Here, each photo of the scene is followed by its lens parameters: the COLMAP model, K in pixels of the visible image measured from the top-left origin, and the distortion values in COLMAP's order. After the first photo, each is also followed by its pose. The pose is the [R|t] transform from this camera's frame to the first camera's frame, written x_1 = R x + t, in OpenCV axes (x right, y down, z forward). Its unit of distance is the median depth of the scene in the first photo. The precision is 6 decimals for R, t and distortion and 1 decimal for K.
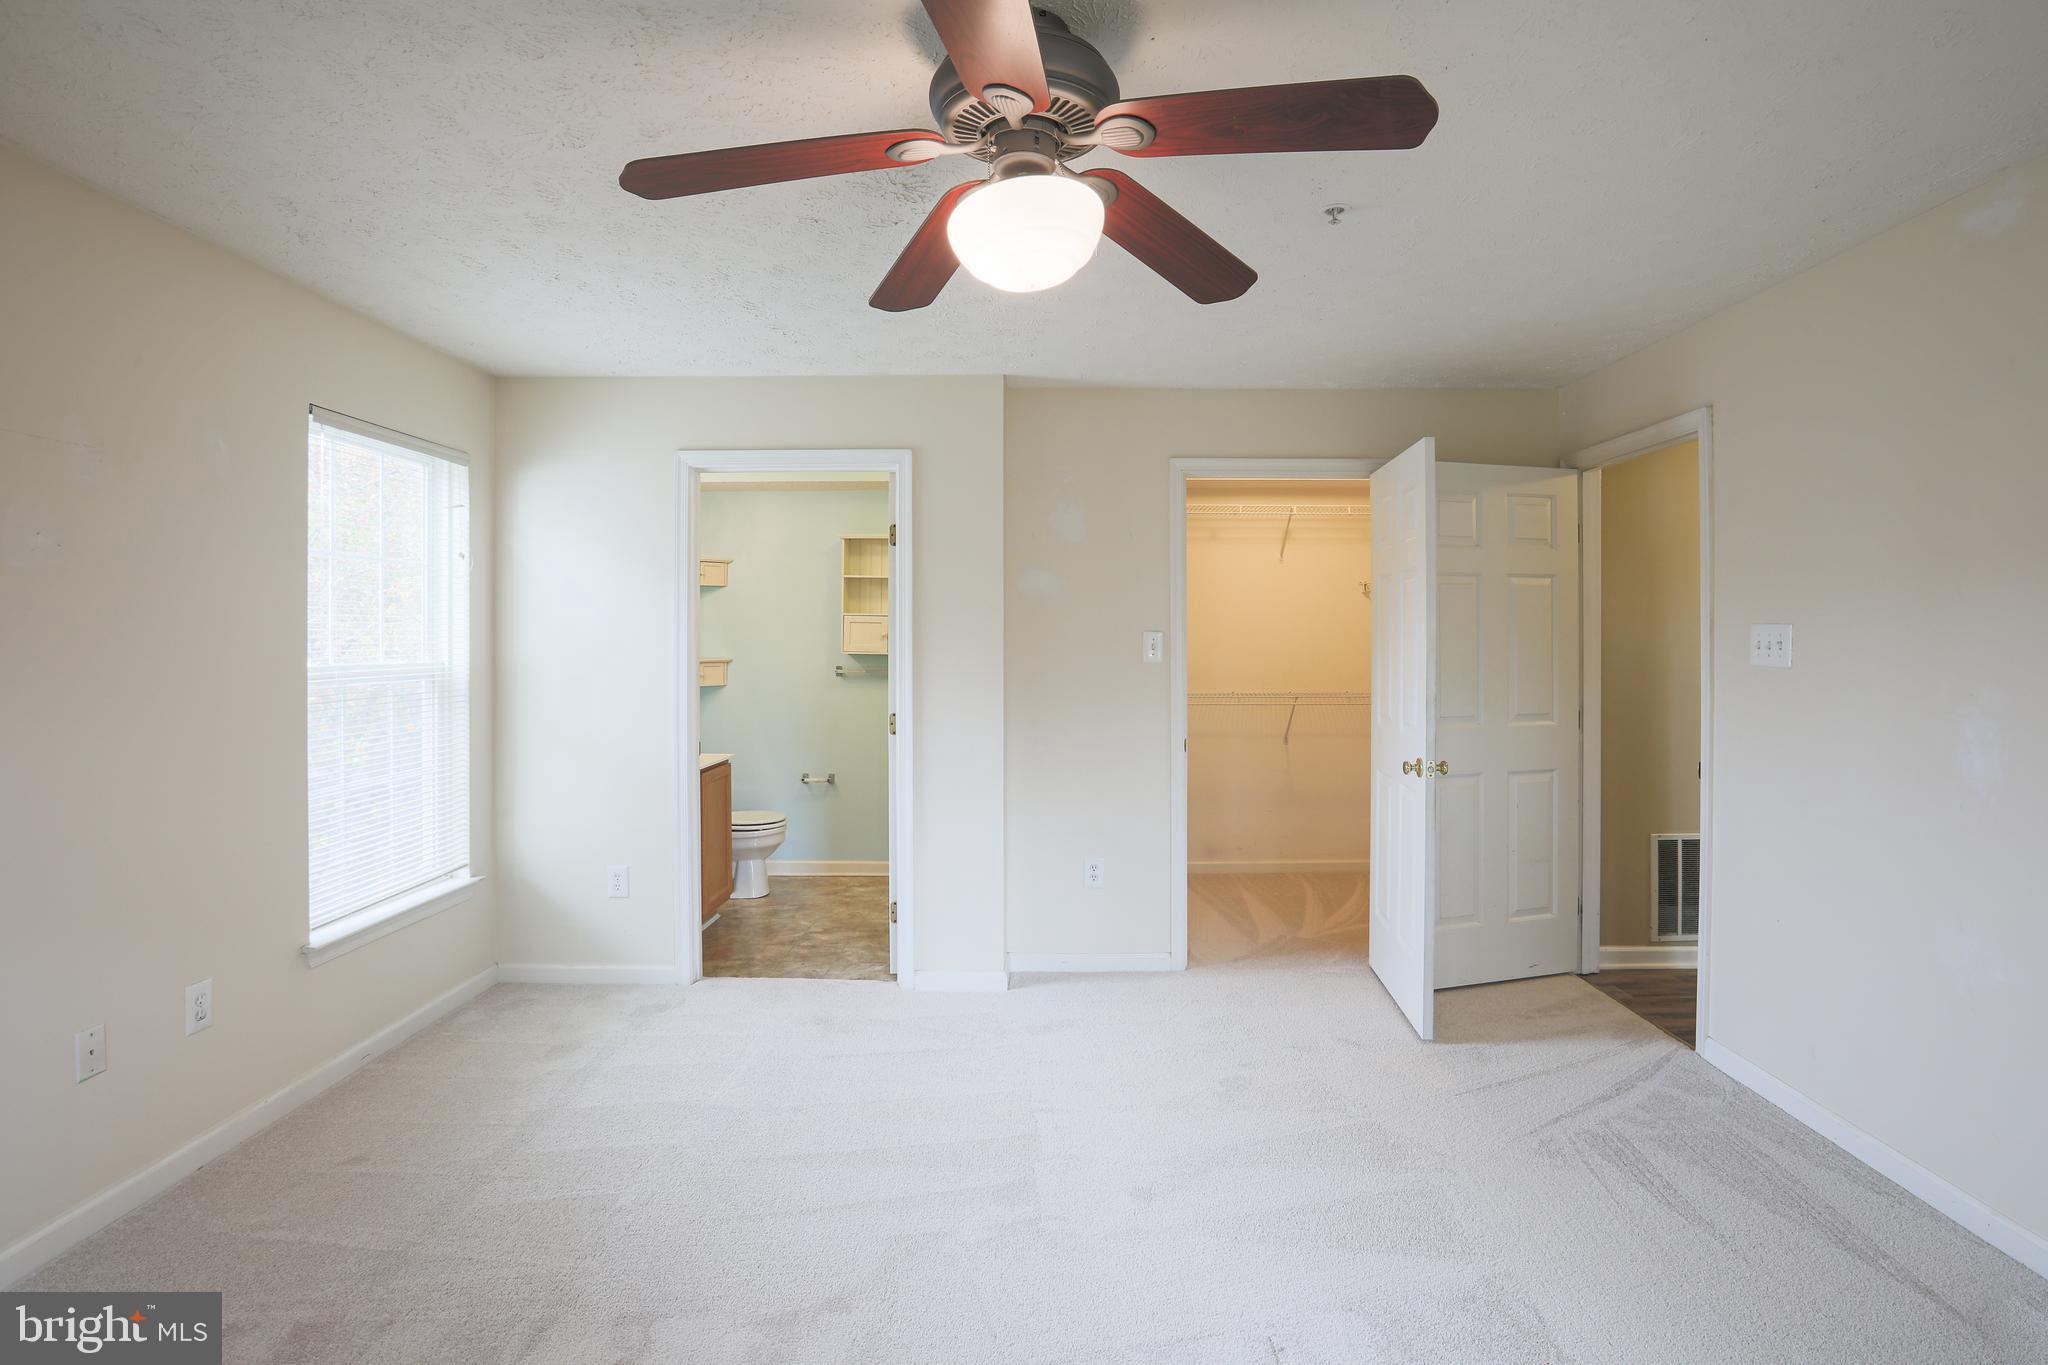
lens RADIAL K [[1002.6, 0, 1054.7], [0, 1002.6, 640.1], [0, 0, 1]] dist [-0.090475, 0.062421]
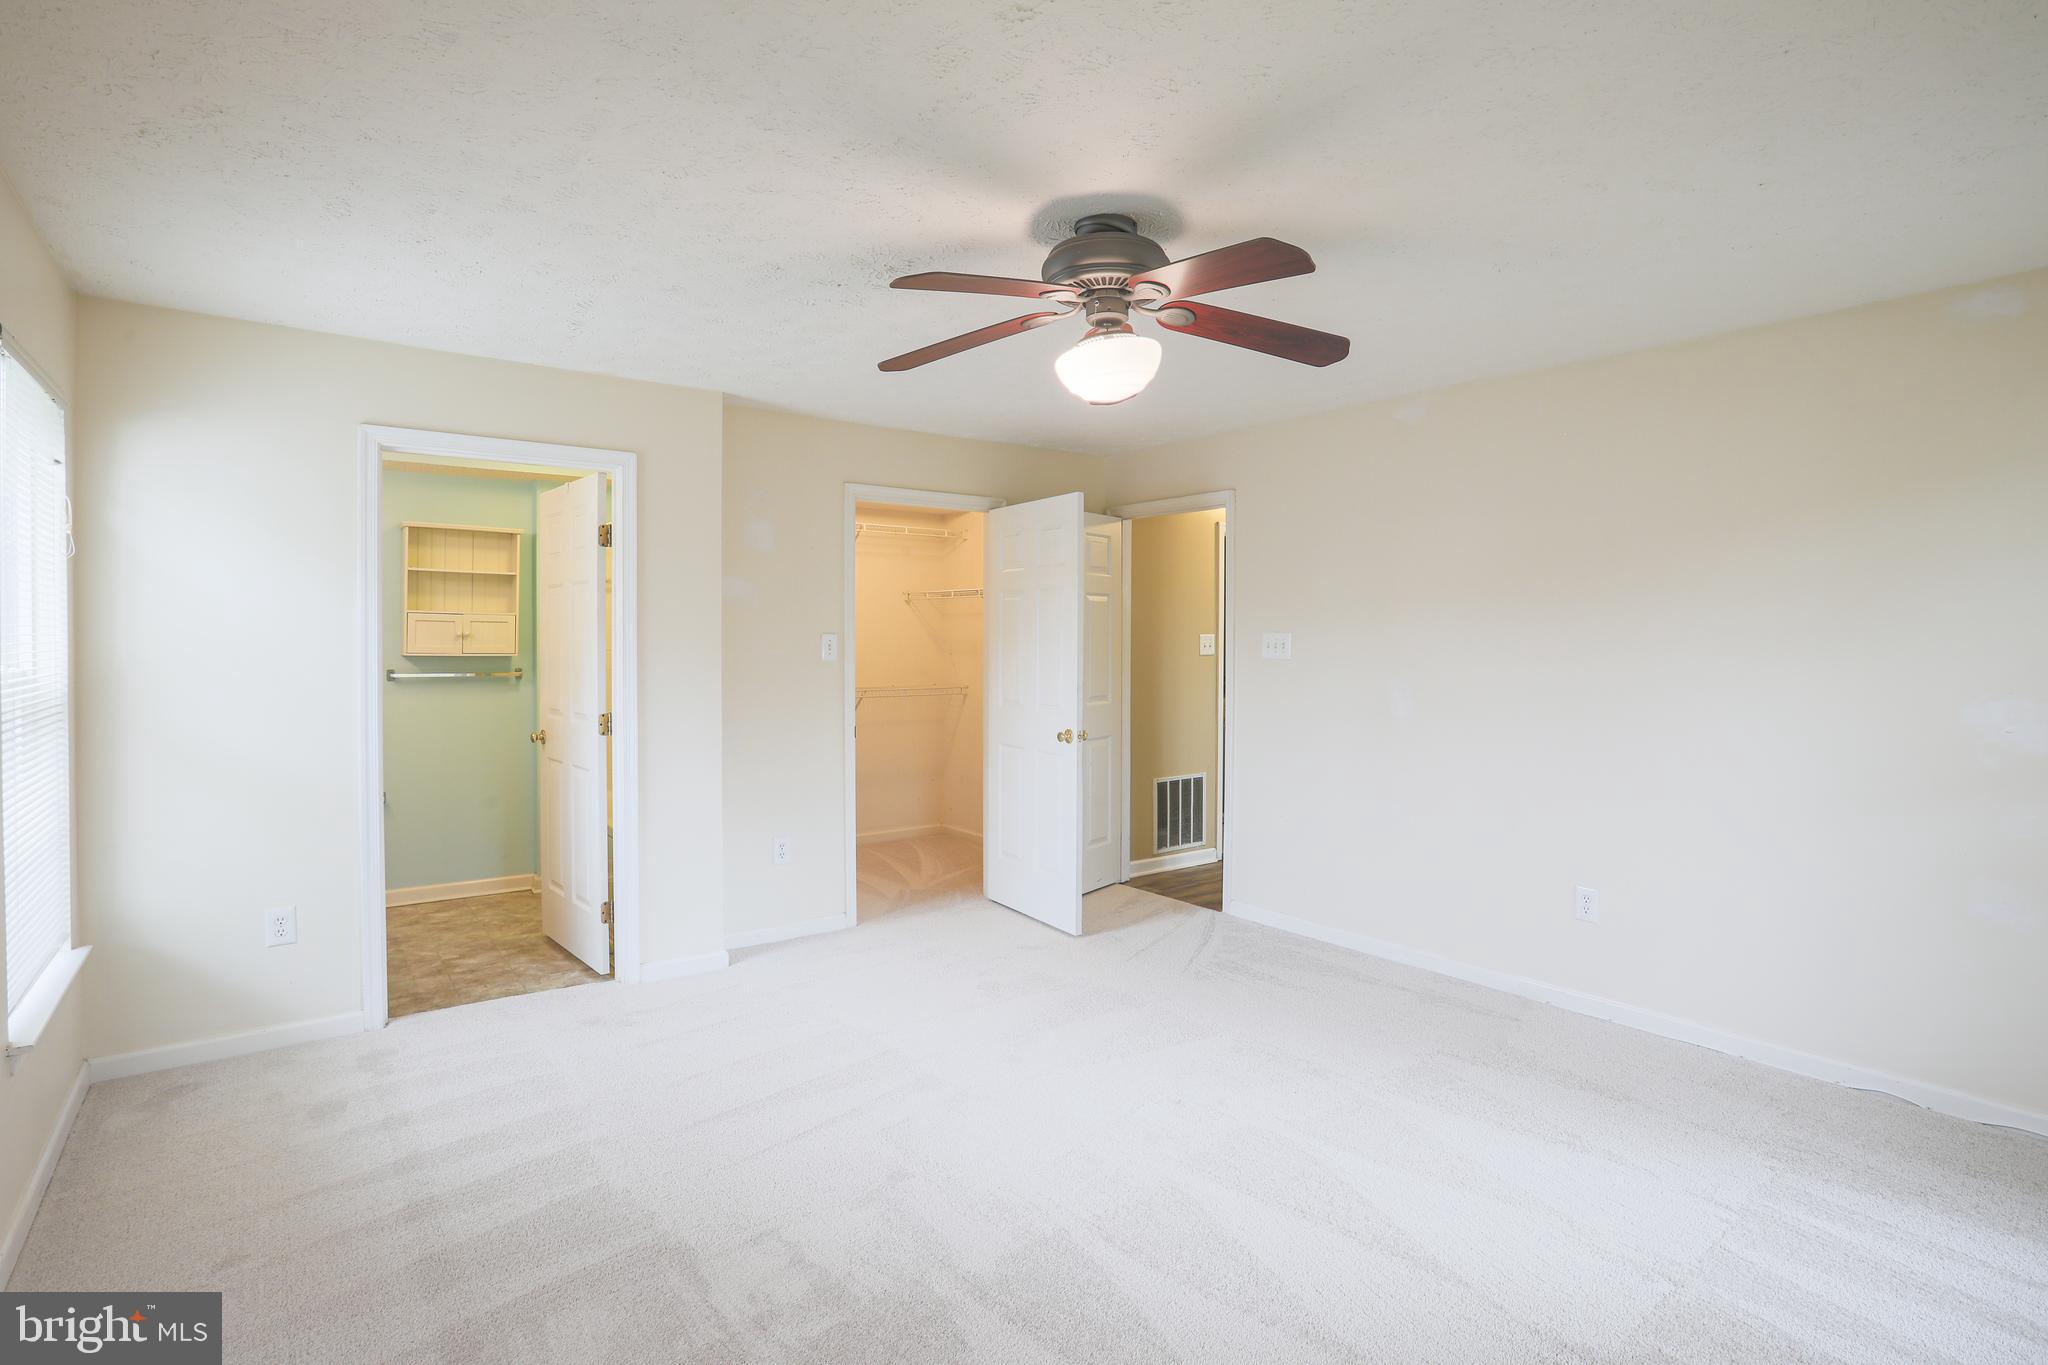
lens RADIAL K [[995.3, 0, 1039.5], [0, 995.3, 664.2], [0, 0, 1]] dist [-0.059740, 0.021627]
pose [[0.798166, -0.011941, 0.602320, -0.417343], [-0.002483, 0.999730, 0.023110, -0.000472], [-0.602433, -0.019941, 0.797920, -0.049659]]
